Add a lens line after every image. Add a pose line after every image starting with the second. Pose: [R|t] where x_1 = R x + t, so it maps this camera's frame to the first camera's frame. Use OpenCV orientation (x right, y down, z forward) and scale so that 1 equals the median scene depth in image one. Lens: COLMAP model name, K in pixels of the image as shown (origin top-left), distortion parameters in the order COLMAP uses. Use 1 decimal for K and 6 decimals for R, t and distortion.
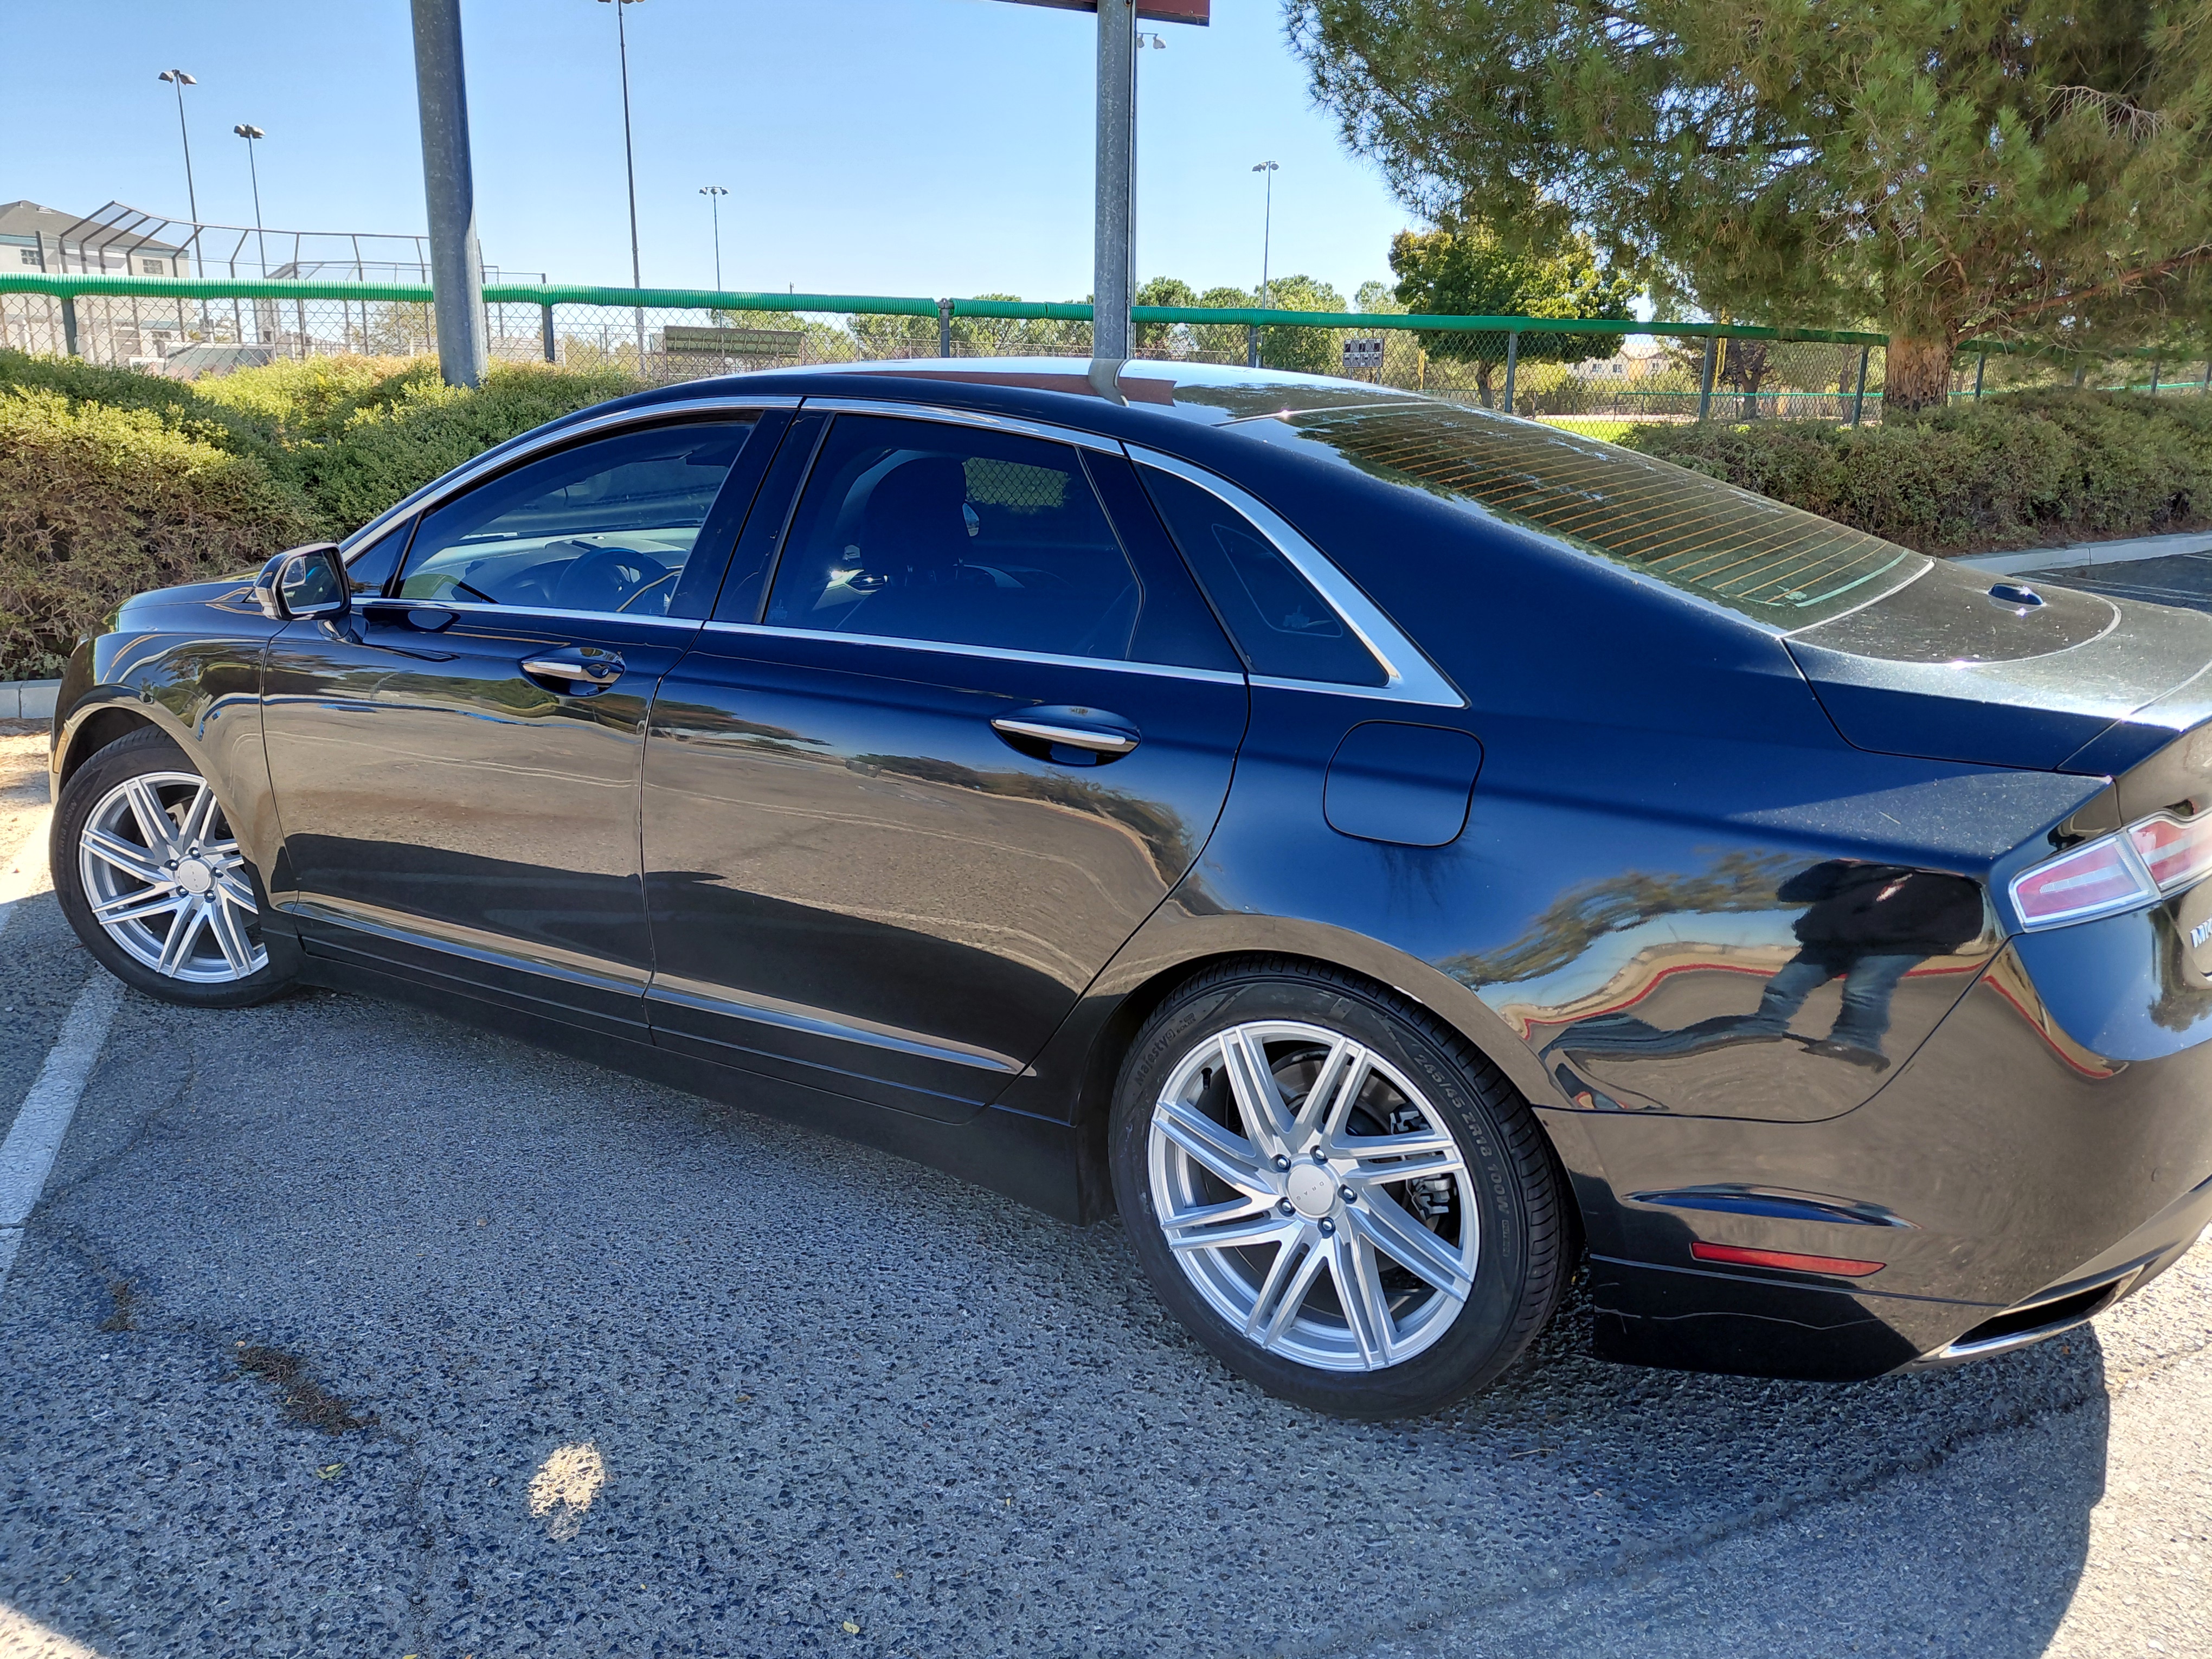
lens RADIAL K [[1605.1, 0, 1140.4], [0, 1605.1, 906.6], [0, 0, 1]] dist [0.059686, -0.105200]
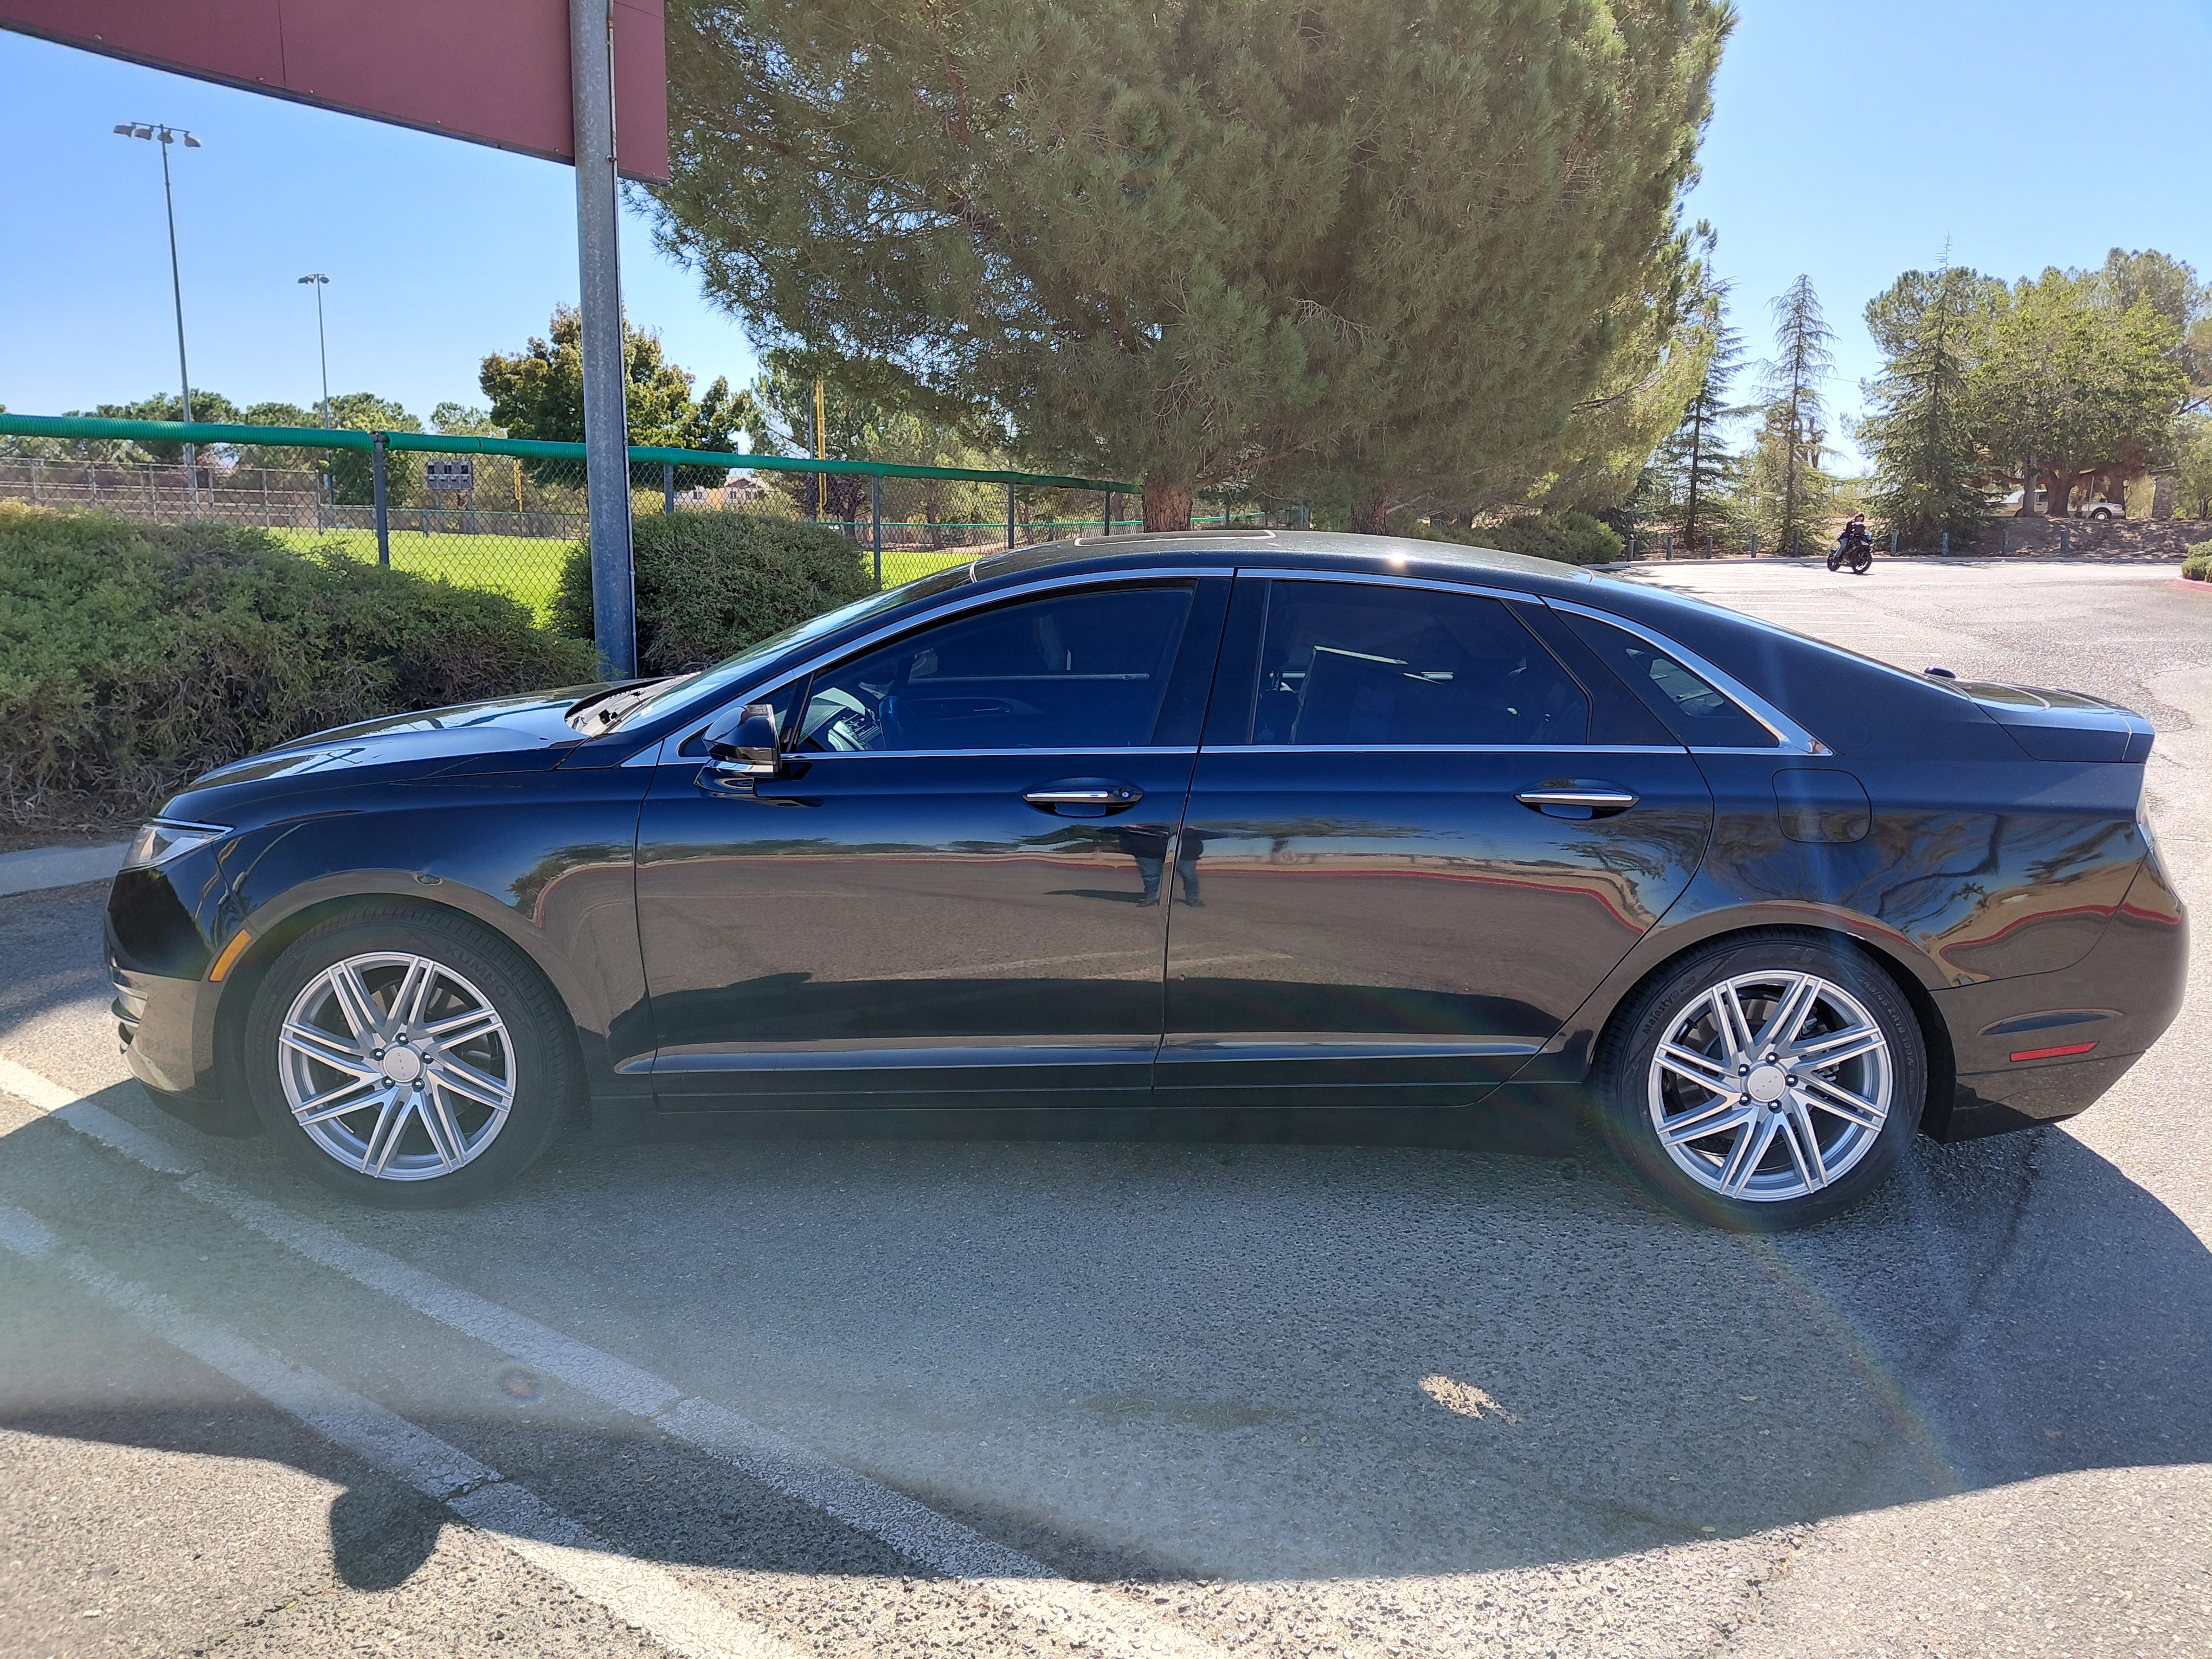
lens RADIAL K [[1605.1, 0, 1140.4], [0, 1605.1, 906.6], [0, 0, 1]] dist [0.059686, -0.105200]
pose [[0.860136, -0.113675, 0.497237, -0.230033], [0.149045, 0.988316, -0.031880, -0.005349], [-0.487803, 0.101532, 0.867029, -0.007499]]
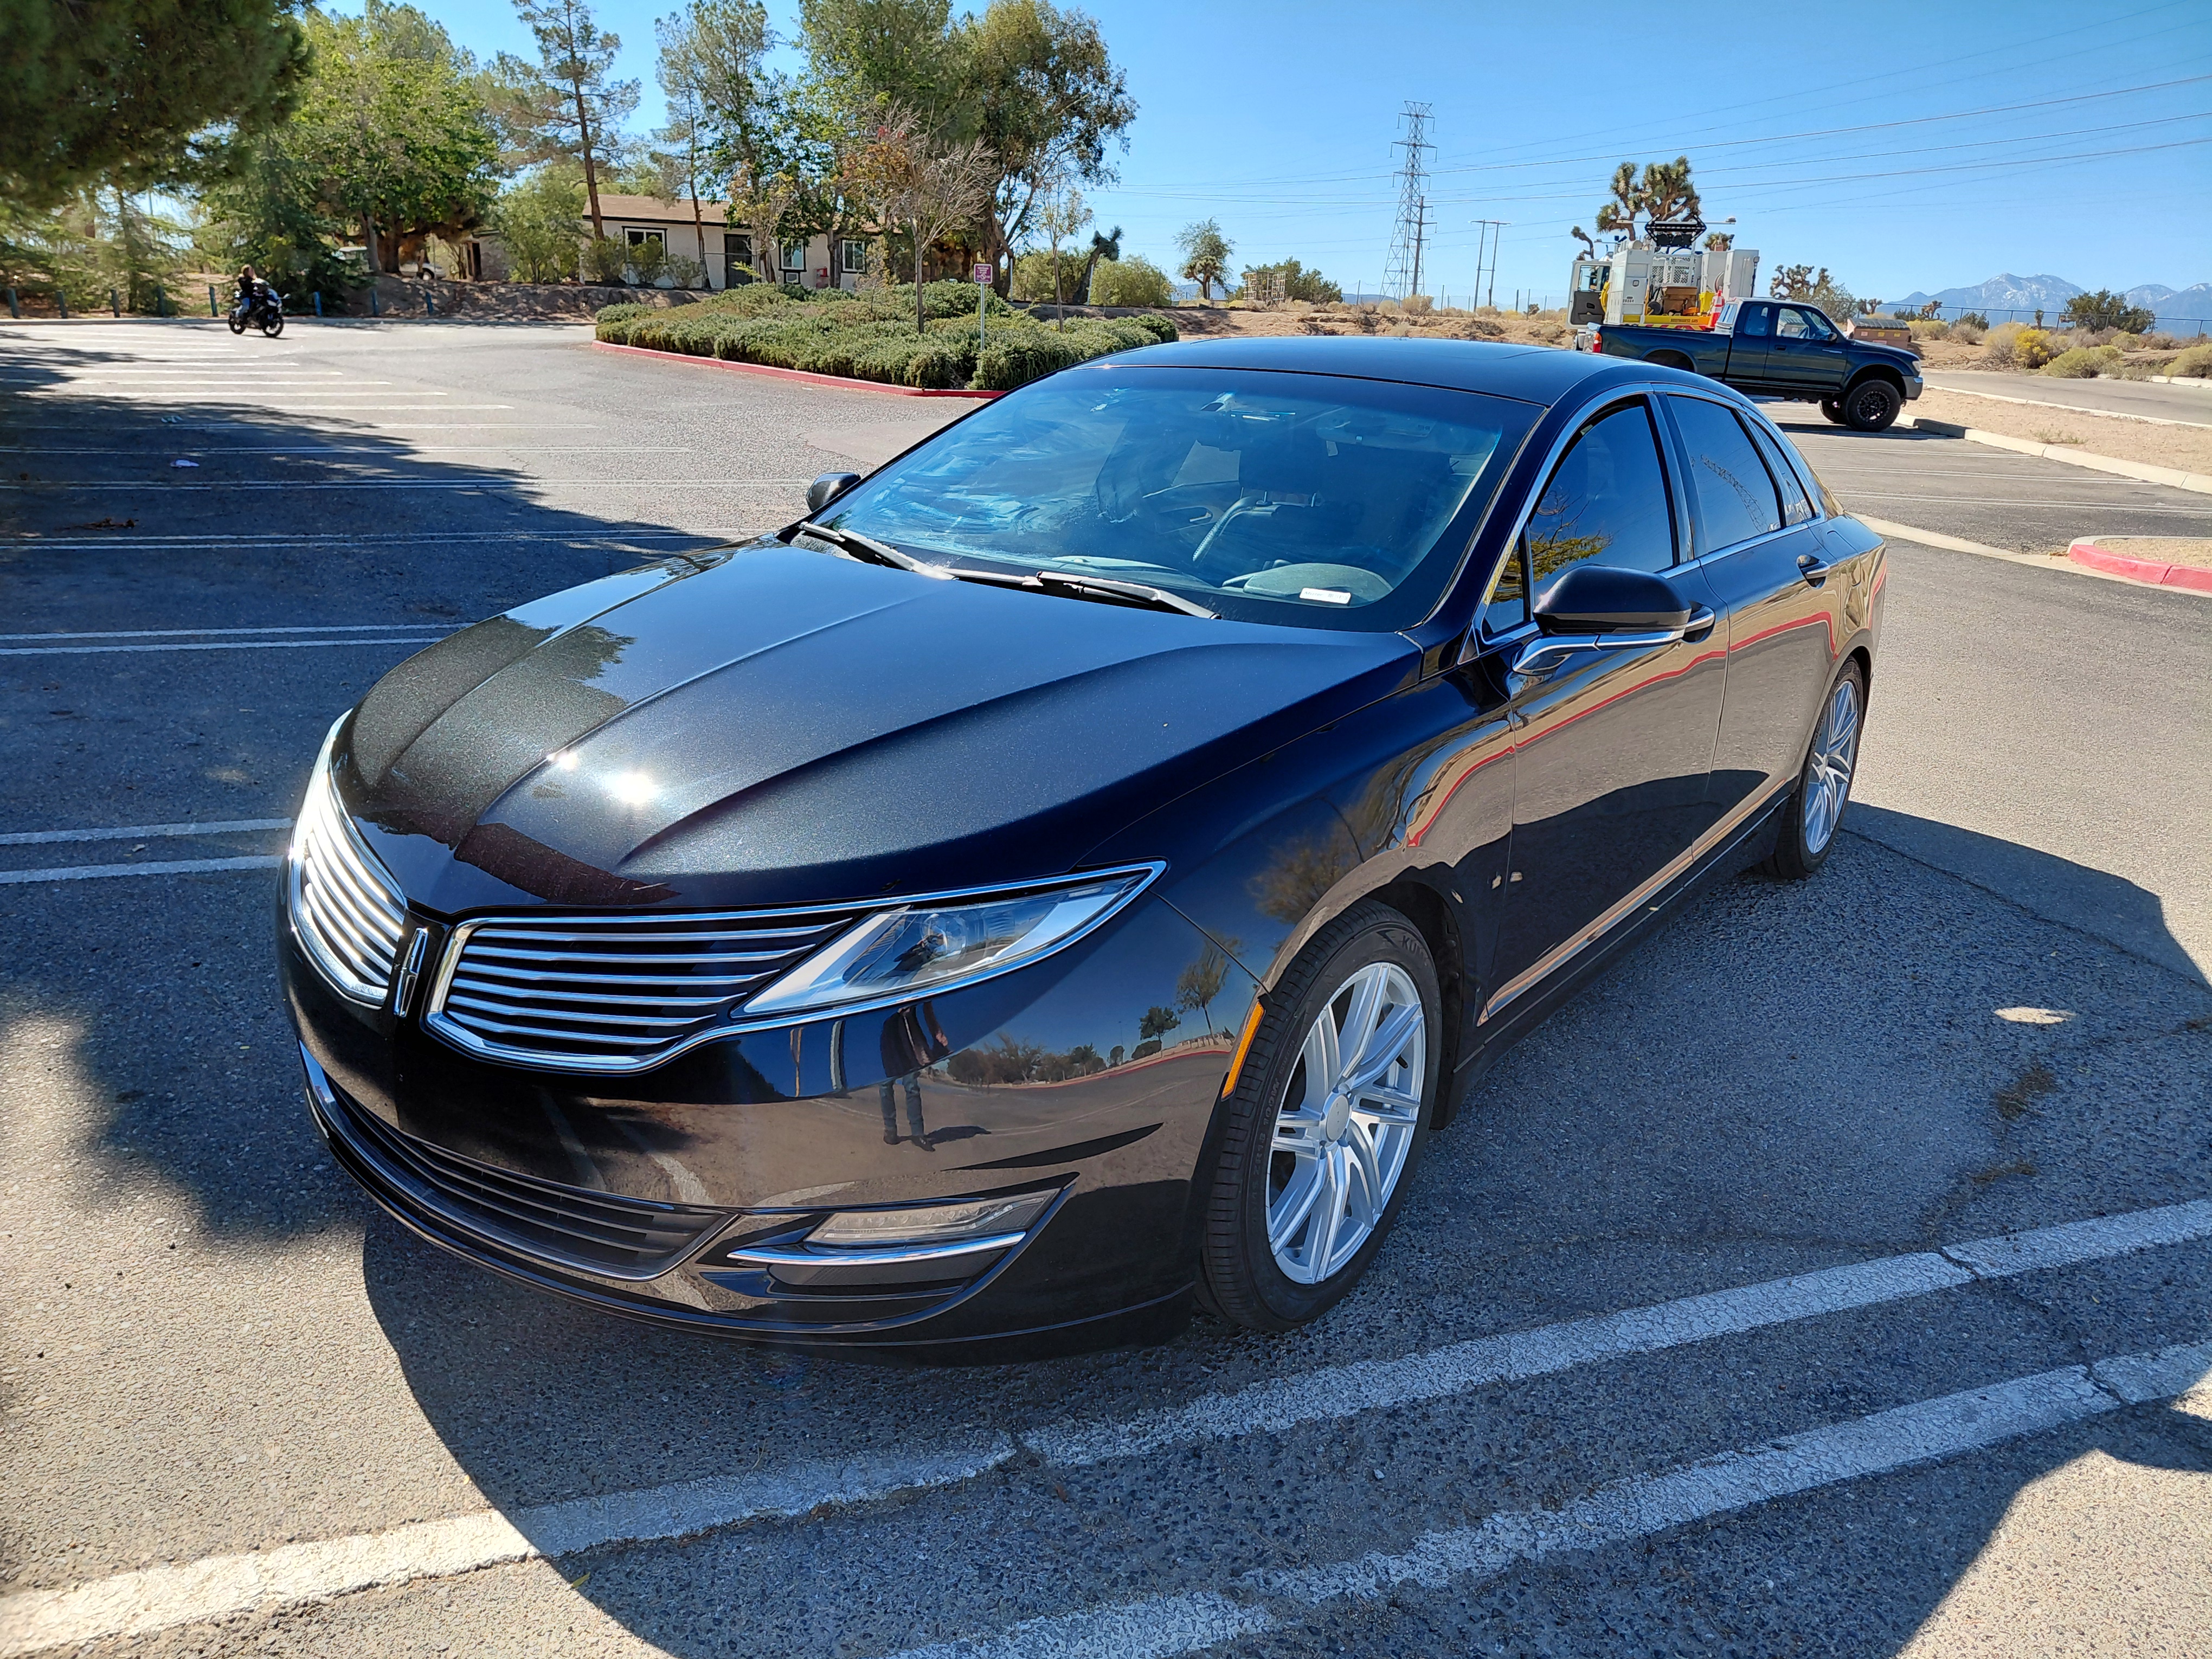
lens RADIAL K [[1605.1, 0, 1140.4], [0, 1605.1, 906.6], [0, 0, 1]] dist [0.059686, -0.105200]
pose [[0.068003, -0.338138, 0.938636, -0.403176], [0.261967, 0.913854, 0.310231, -0.110529], [-0.962678, 0.224795, 0.150726, 0.321003]]
